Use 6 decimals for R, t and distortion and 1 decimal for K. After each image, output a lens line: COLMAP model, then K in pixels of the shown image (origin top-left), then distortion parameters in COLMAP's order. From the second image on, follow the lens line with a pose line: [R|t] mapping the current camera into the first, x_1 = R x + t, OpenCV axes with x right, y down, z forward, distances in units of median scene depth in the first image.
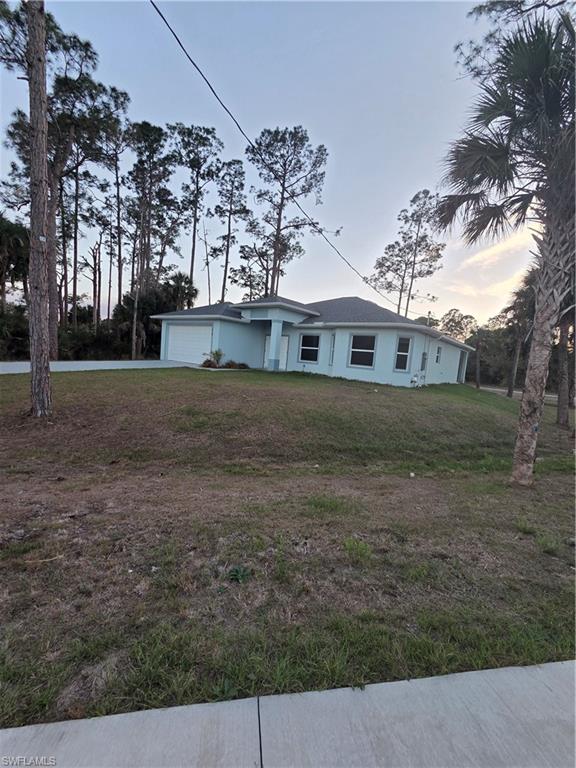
lens RADIAL K [[317.3, 0, 299.2], [0, 317.3, 383.1], [0, 0, 1]] dist [0.002219, -0.001253]
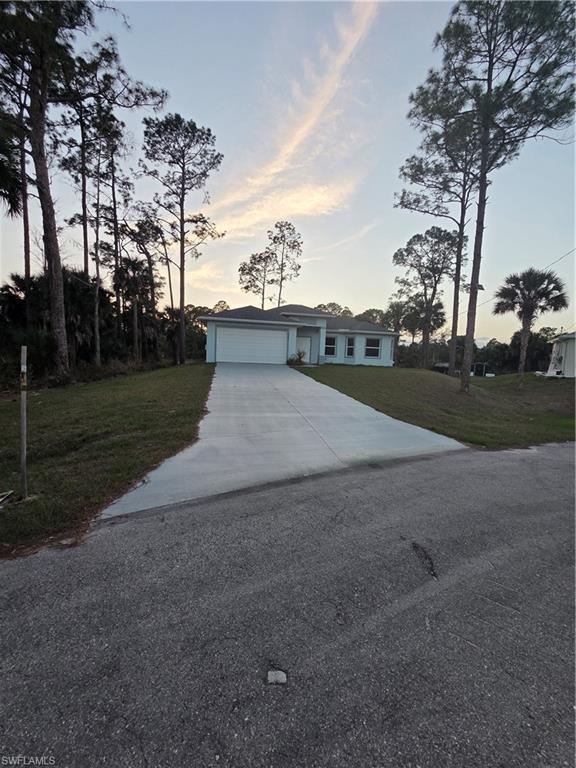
lens RADIAL K [[317.3, 0, 290.5], [0, 317.3, 386.1], [0, 0, 1]] dist [0.002219, -0.001253]
pose [[0.641495, -0.132221, 0.755647, -0.674110], [0.083846, 0.991218, 0.102260, -0.053100], [-0.762531, -0.002242, 0.646947, 0.117874]]
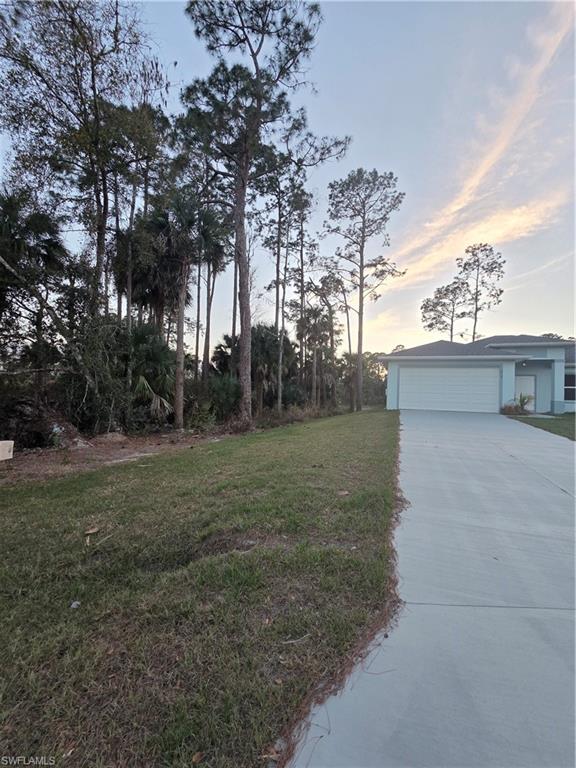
lens RADIAL K [[317.3, 0, 288.7], [0, 317.3, 387.8], [0, 0, 1]] dist [0.002219, -0.001253]
pose [[0.944592, -0.046870, 0.324882, -0.623935], [0.077936, 0.993474, -0.083273, -0.054300], [-0.318859, 0.103979, 0.942081, 0.203562]]
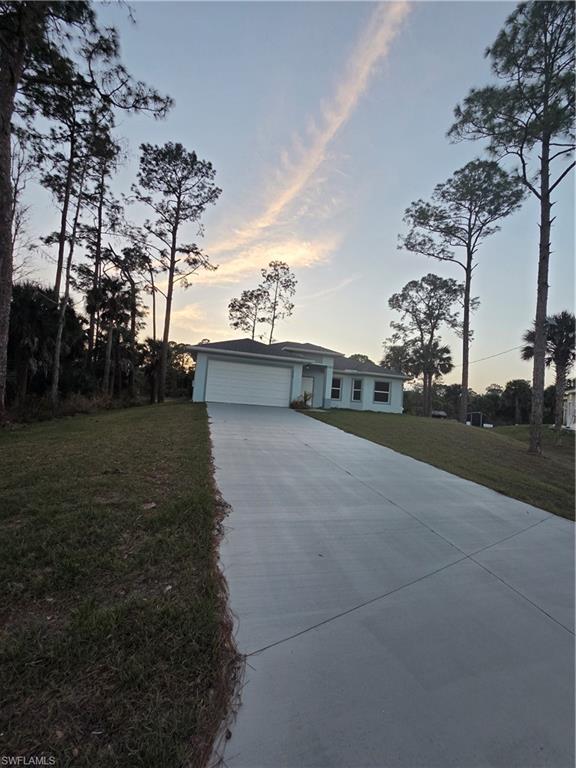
lens RADIAL K [[317.3, 0, 288.0], [0, 317.3, 385.5], [0, 0, 1]] dist [0.002219, -0.001253]
pose [[0.595748, -0.004326, 0.803160, -0.616651], [0.046839, 0.998471, -0.029365, -0.053510], [-0.801805, 0.055113, 0.595040, 0.226903]]
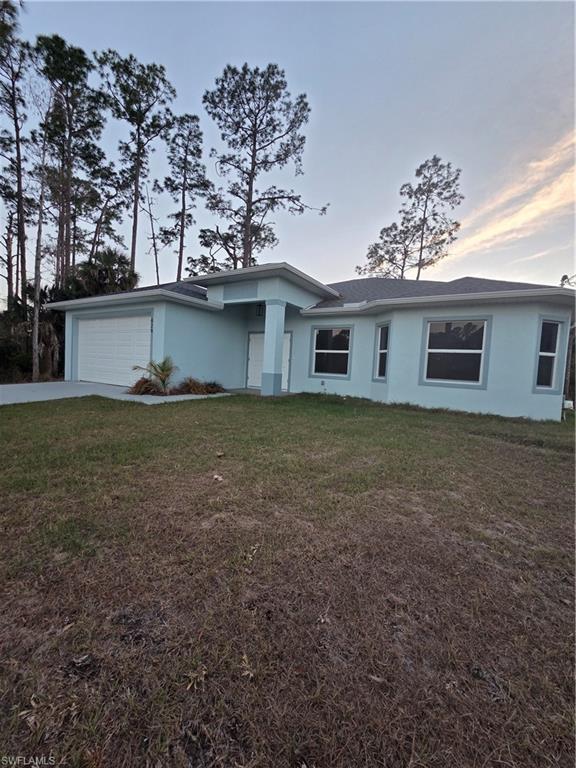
lens RADIAL K [[317.3, 0, 286.4], [0, 317.3, 383.6], [0, 0, 1]] dist [0.002219, -0.001253]
pose [[0.996328, -0.033891, 0.078629, -0.053672], [0.036453, 0.998843, -0.031376, -0.021950], [-0.077475, 0.034127, 0.996410, 0.252780]]
